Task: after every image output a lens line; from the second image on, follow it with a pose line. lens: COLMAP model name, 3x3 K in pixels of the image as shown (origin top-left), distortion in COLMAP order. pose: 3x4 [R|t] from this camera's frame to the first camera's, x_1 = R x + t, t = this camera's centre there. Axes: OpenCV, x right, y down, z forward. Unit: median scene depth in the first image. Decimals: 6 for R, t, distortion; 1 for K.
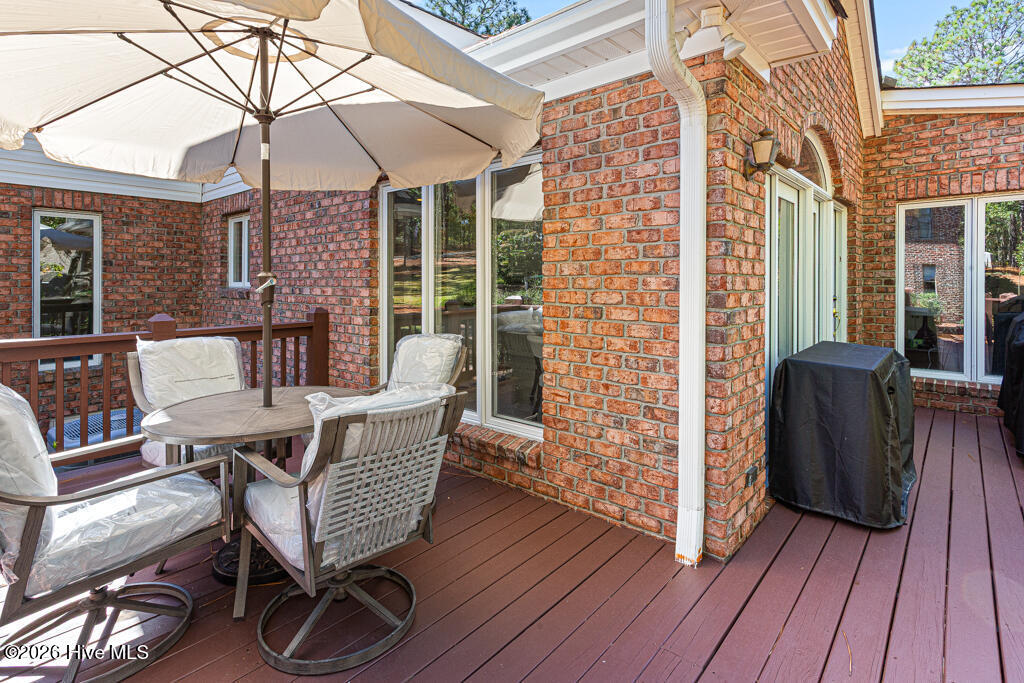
lens RADIAL K [[514.4, 0, 513.7], [0, 514.4, 279.3], [0, 0, 1]] dist [-0.000131, 0.011299]
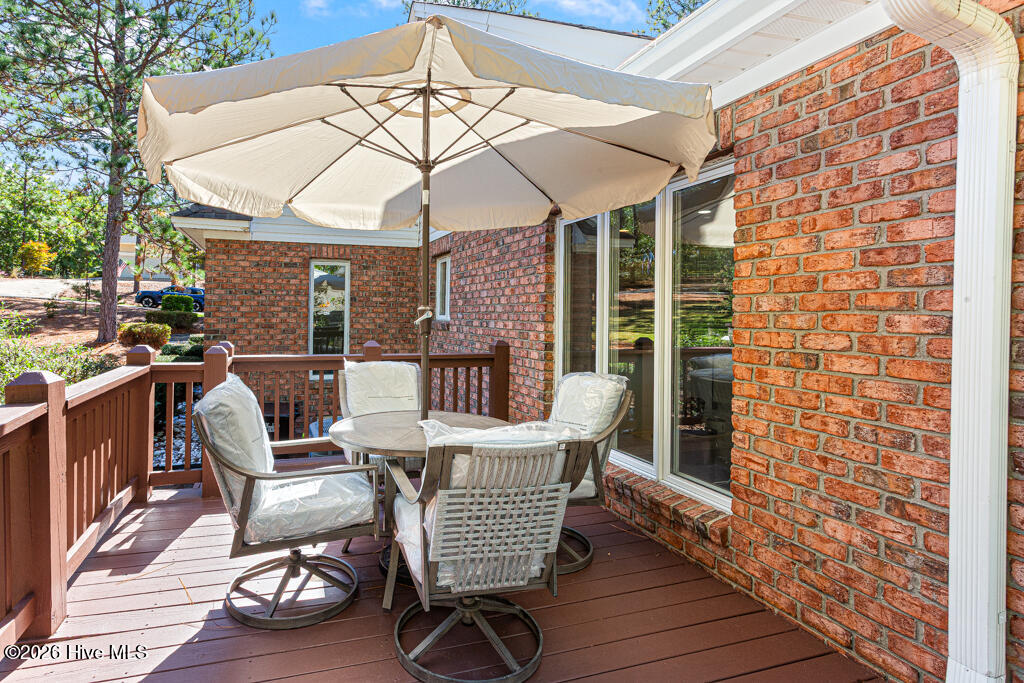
lens RADIAL K [[521.2, 0, 511.9], [0, 521.2, 313.4], [0, 0, 1]] dist [0.011272, 0.002346]
pose [[0.841965, 0.008458, -0.539465, 0.209144], [-0.010342, 0.999946, -0.000464, -0.000245], [0.539432, 0.005969, 0.842008, 0.113585]]
